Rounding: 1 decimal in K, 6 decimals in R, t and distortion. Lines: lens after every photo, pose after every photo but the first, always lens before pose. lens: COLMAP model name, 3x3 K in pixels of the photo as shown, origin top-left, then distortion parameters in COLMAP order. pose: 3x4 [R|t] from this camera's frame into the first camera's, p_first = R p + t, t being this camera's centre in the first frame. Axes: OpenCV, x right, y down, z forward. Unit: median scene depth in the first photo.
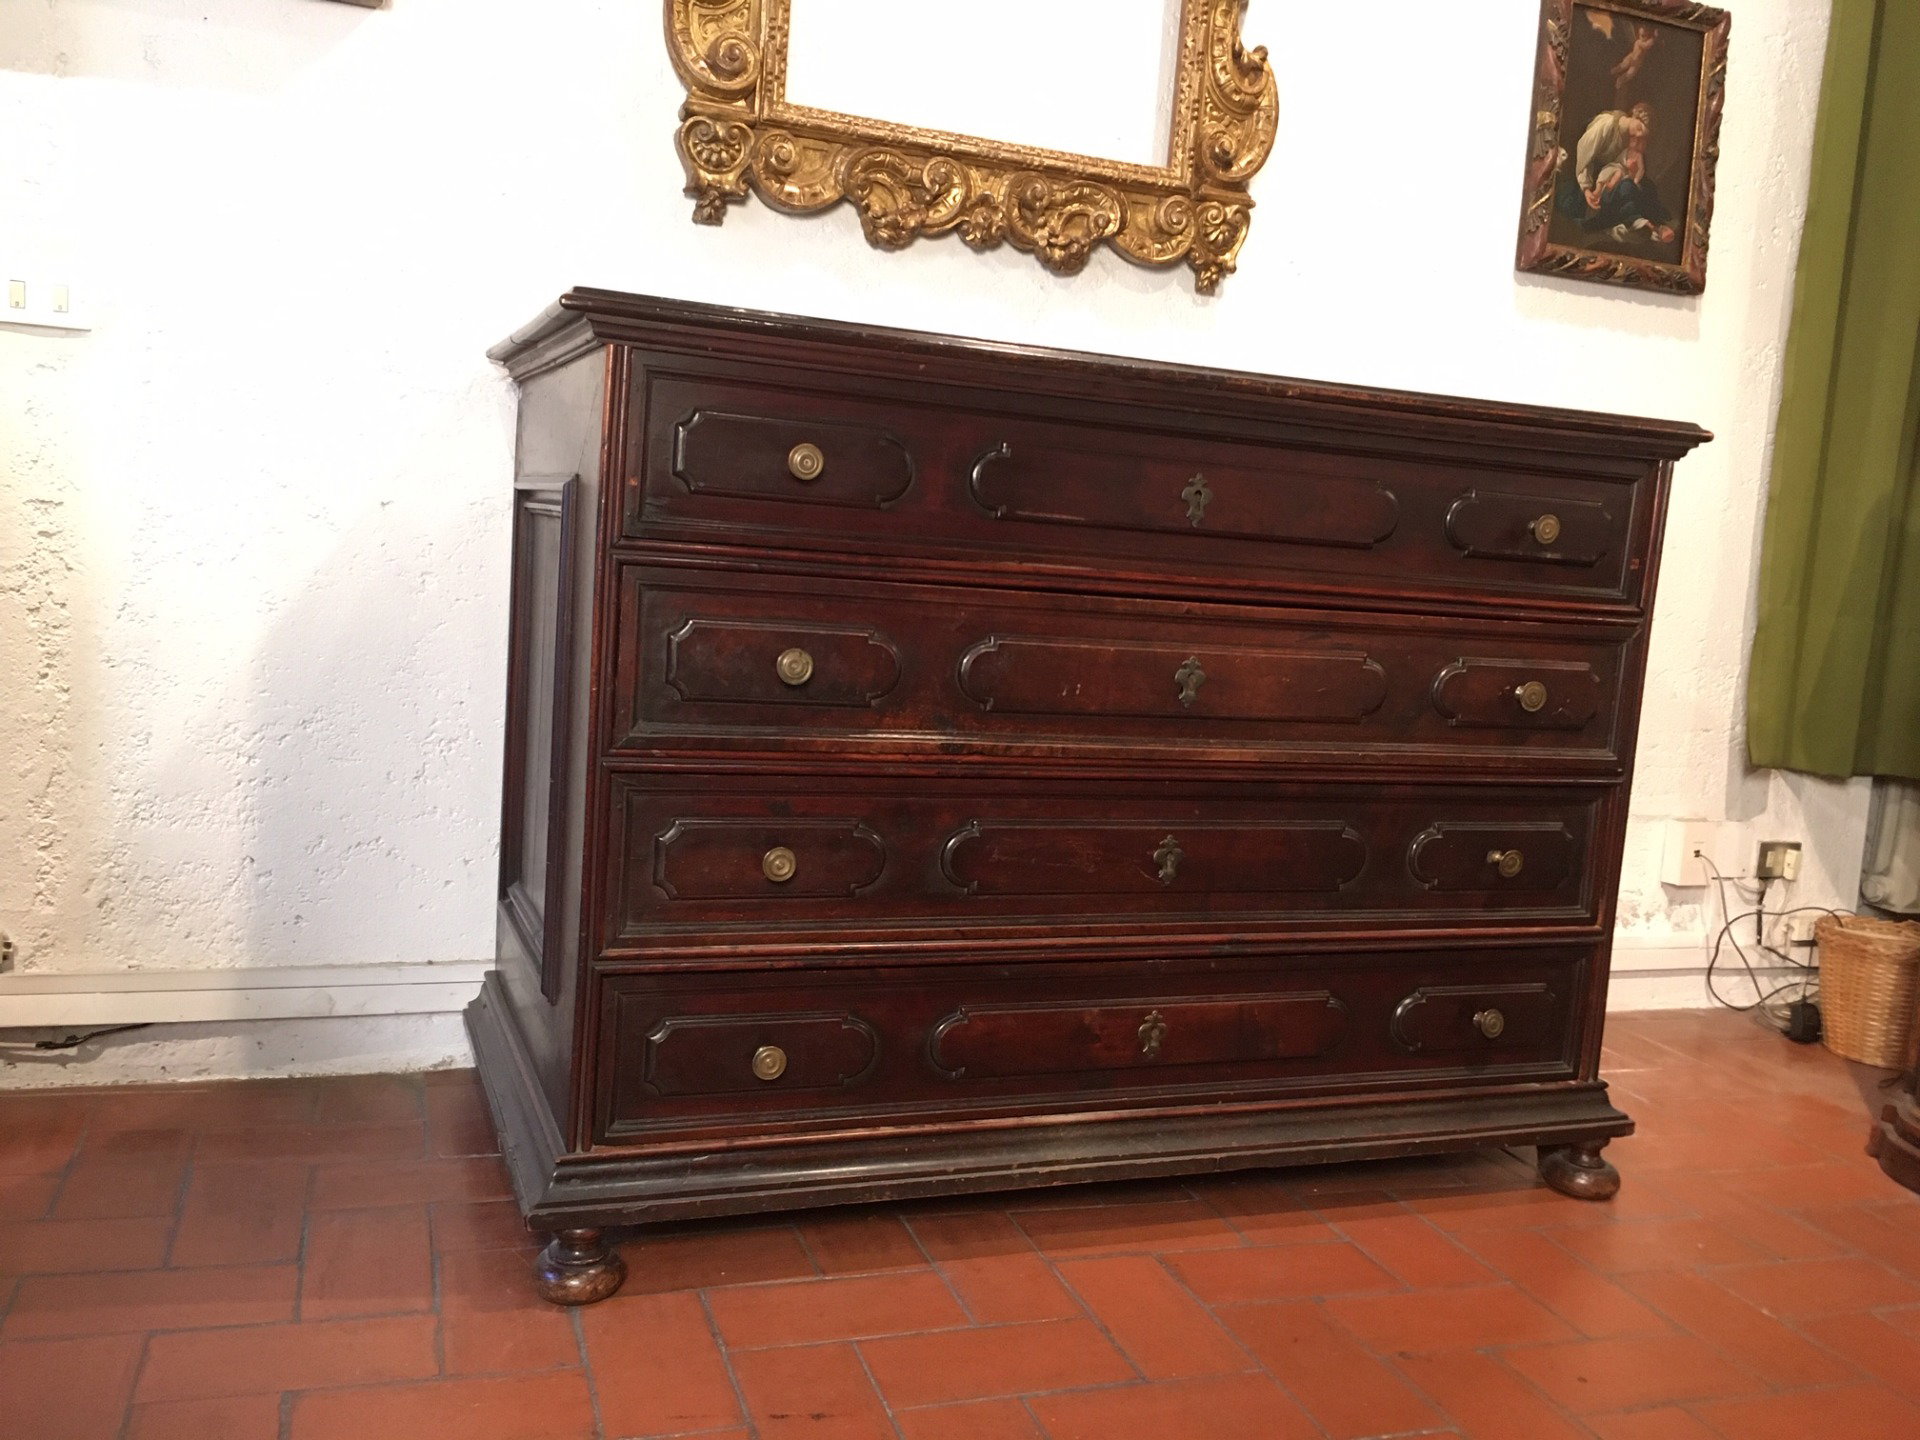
lens RADIAL K [[1630.6, 0, 960.0], [0, 1630.6, 720.0], [0, 0, 1]] dist [0.086718, -0.126409]
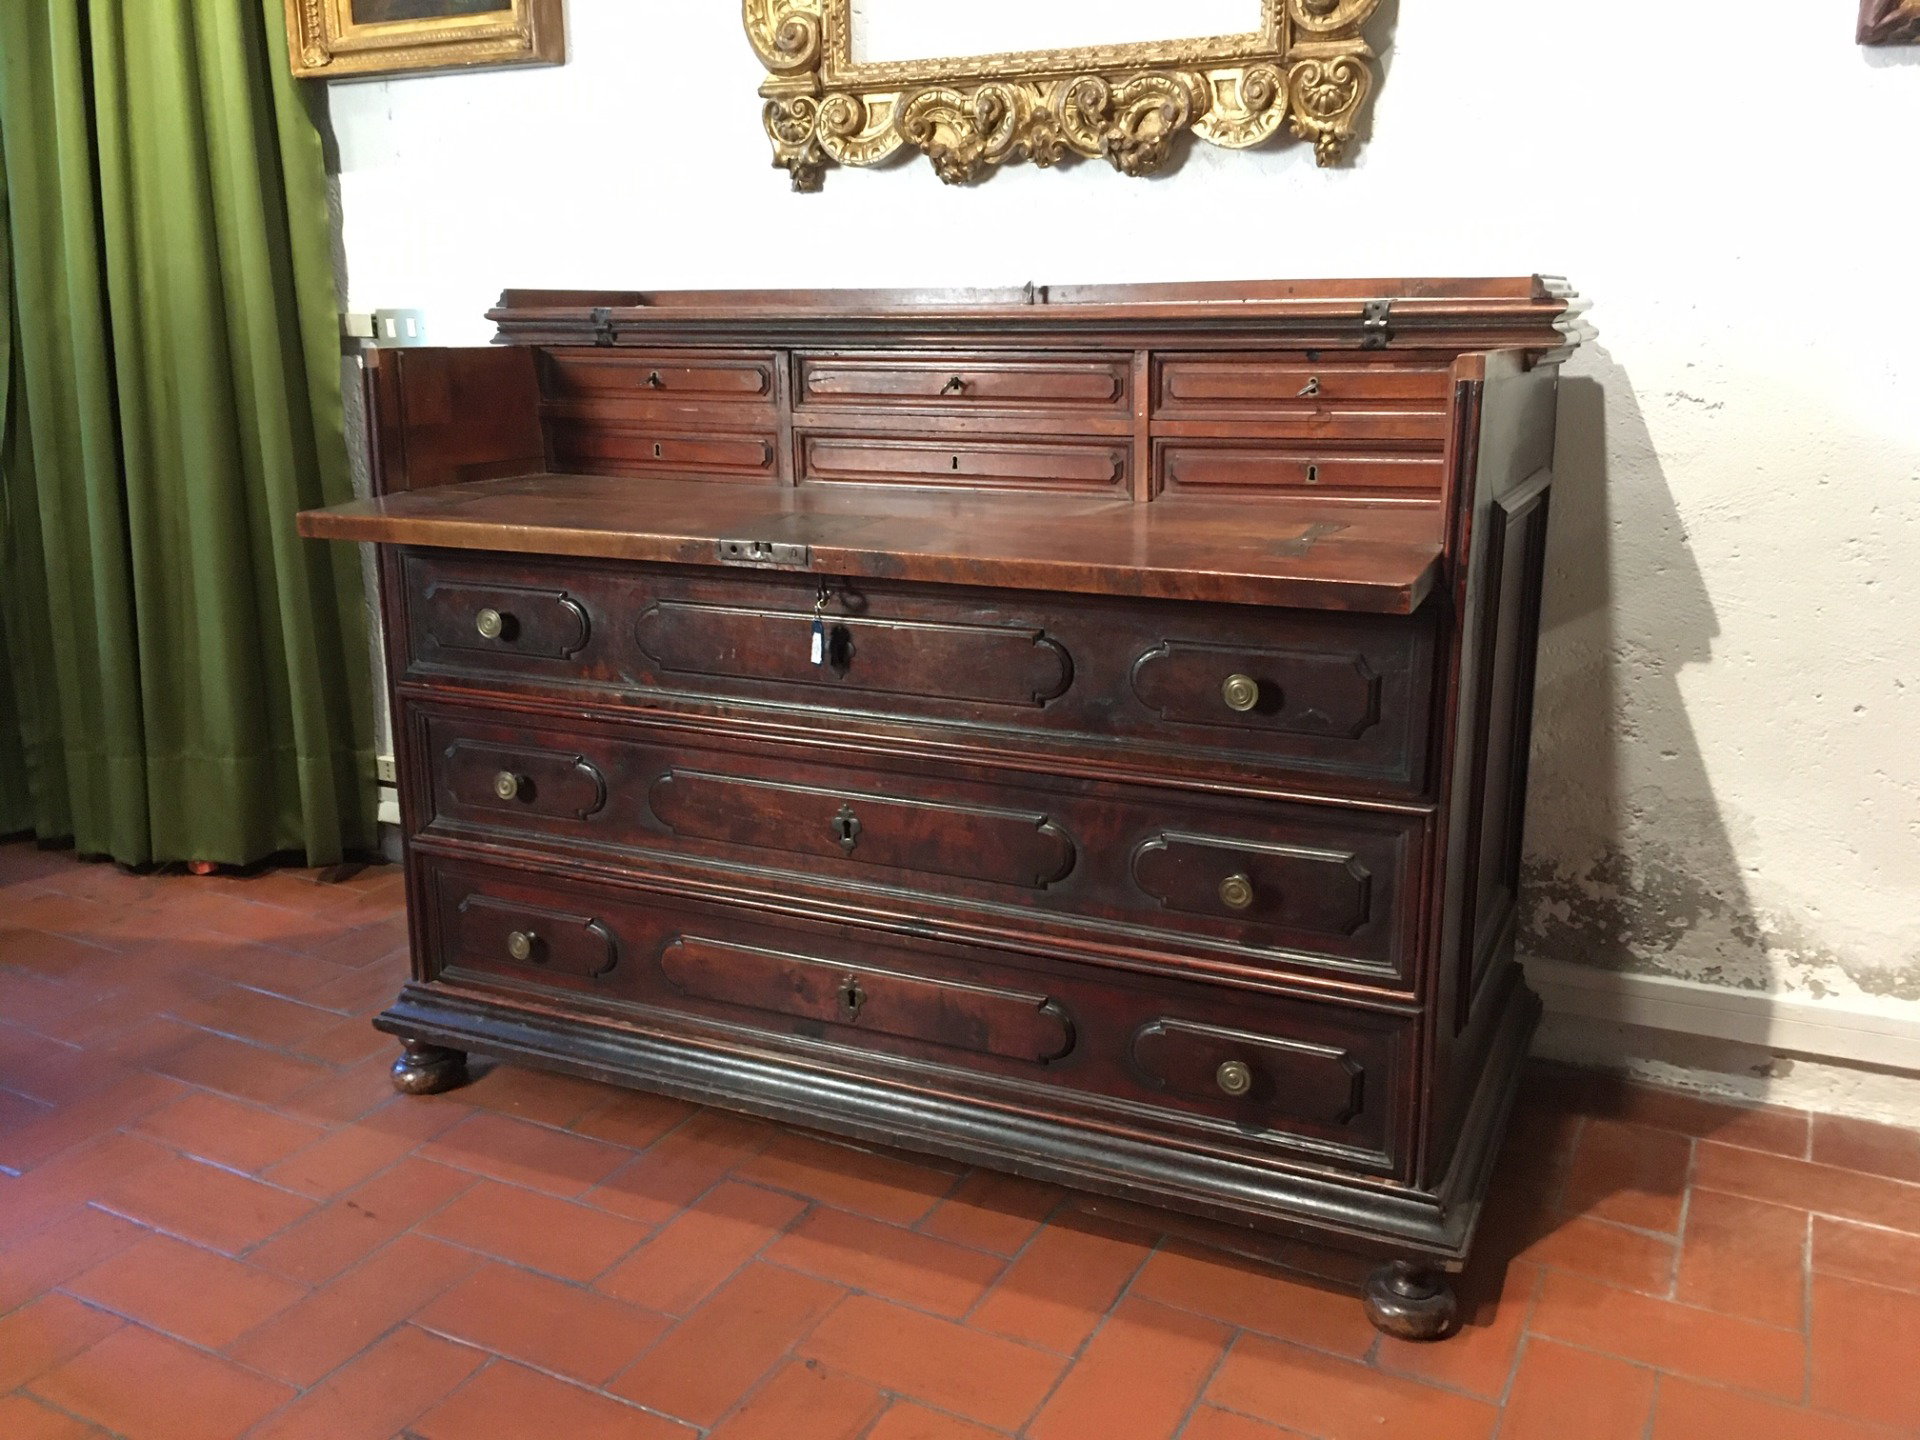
lens RADIAL K [[1647.1, 0, 960.0], [0, 1647.1, 720.0], [0, 0, 1]] dist [0.077299, -0.118965]
pose [[0.684638, 0.095749, -0.722567, 0.787092], [-0.028923, 0.994122, 0.104329, -0.076493], [0.728309, -0.050529, 0.683383, 0.324549]]
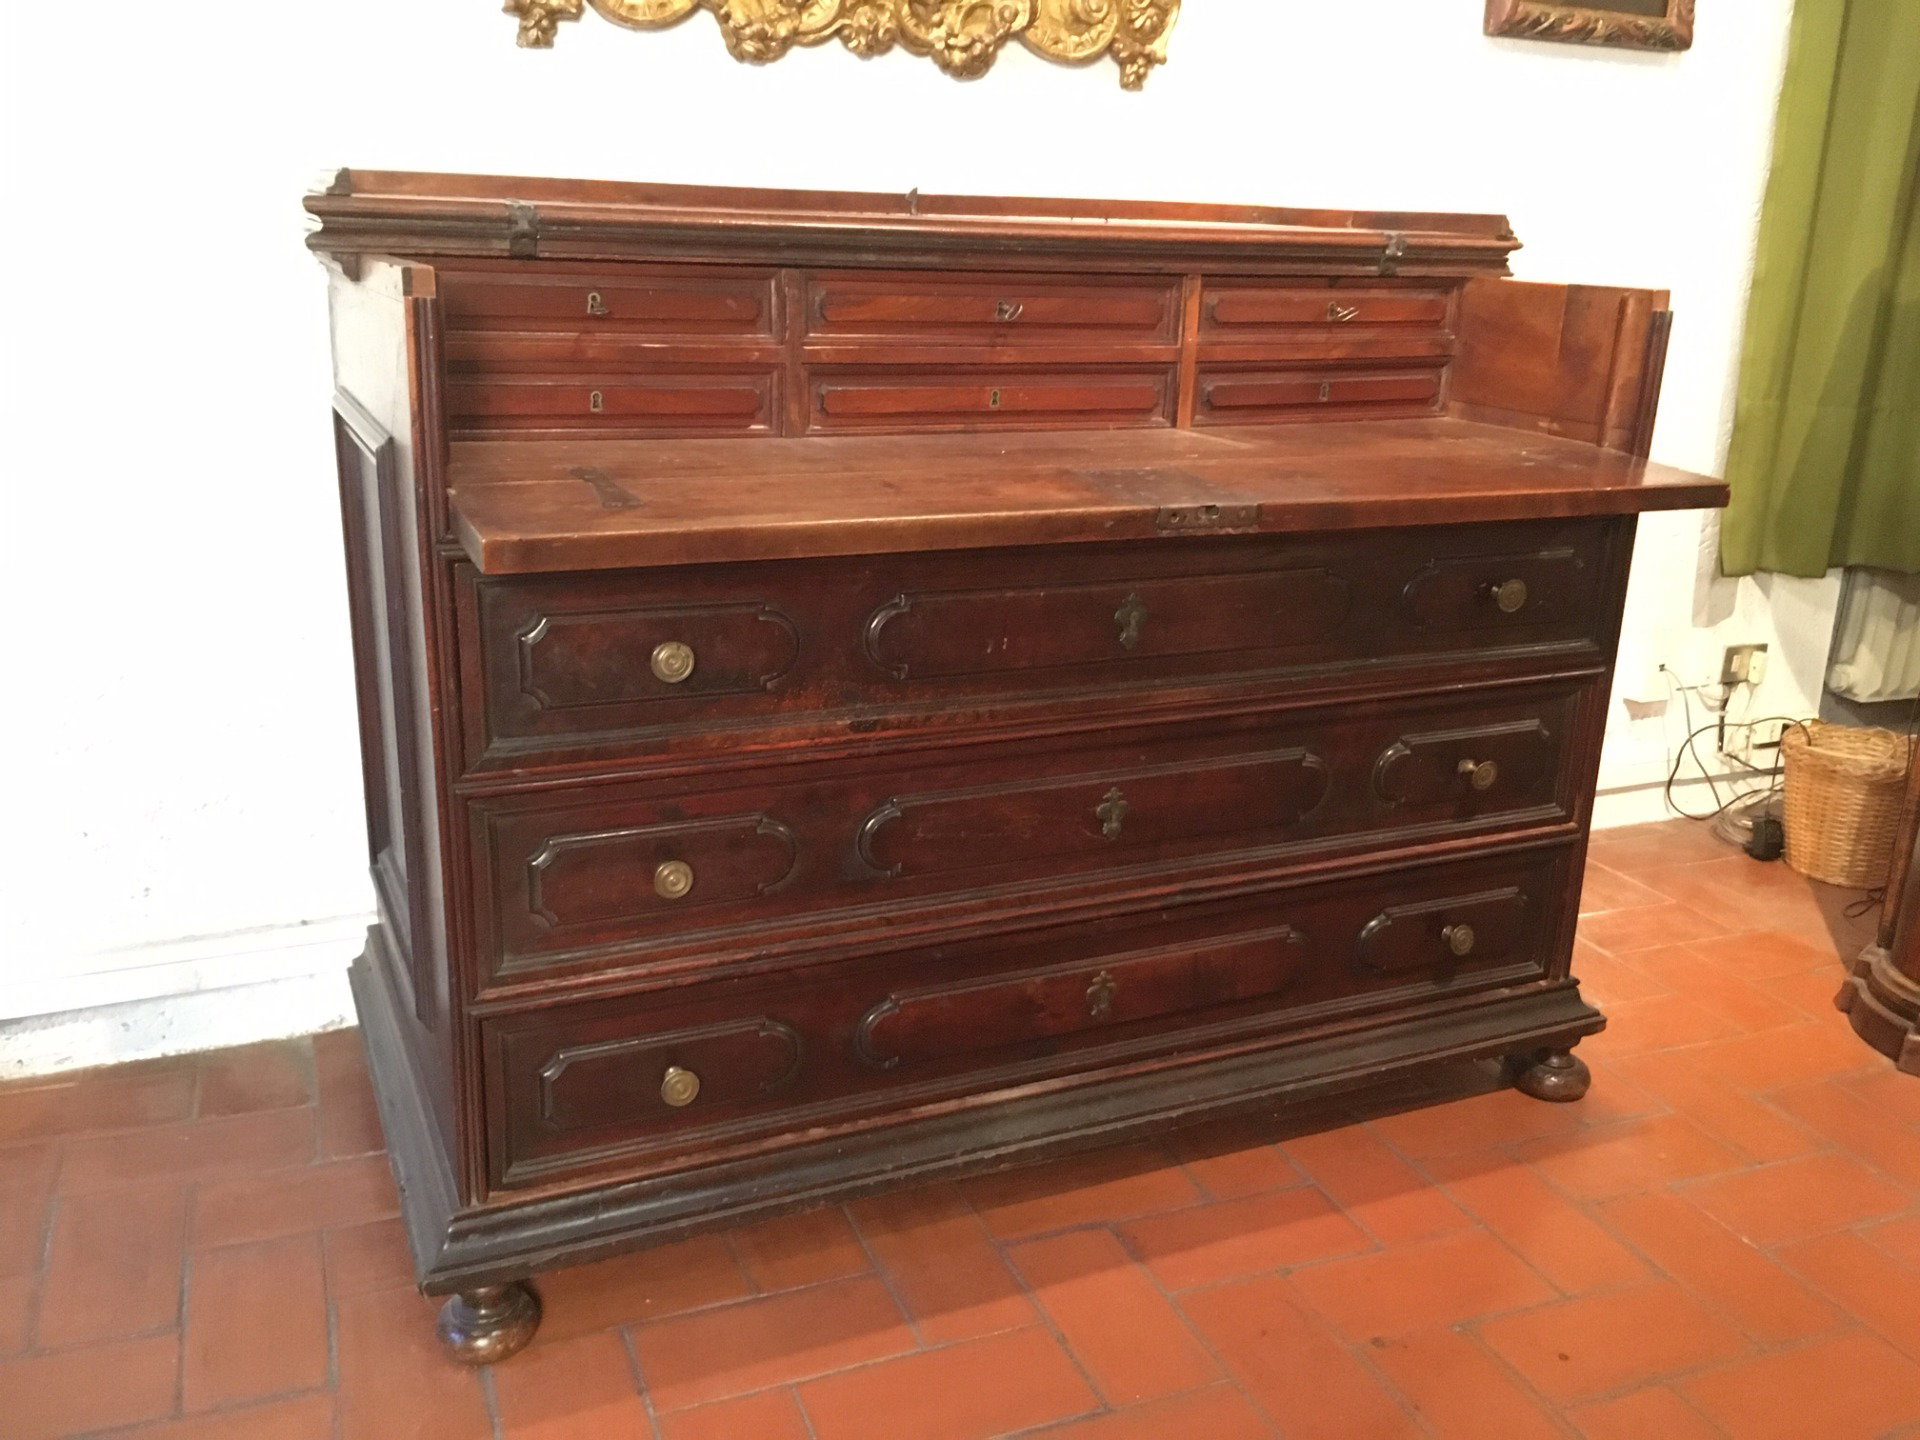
lens RADIAL K [[1647.1, 0, 960.0], [0, 1647.1, 720.0], [0, 0, 1]] dist [0.077299, -0.118965]
pose [[0.997820, -0.054804, 0.036777, 0.011618], [0.047291, 0.982376, 0.180832, -0.117214], [-0.046039, -0.178699, 0.982826, 0.108470]]
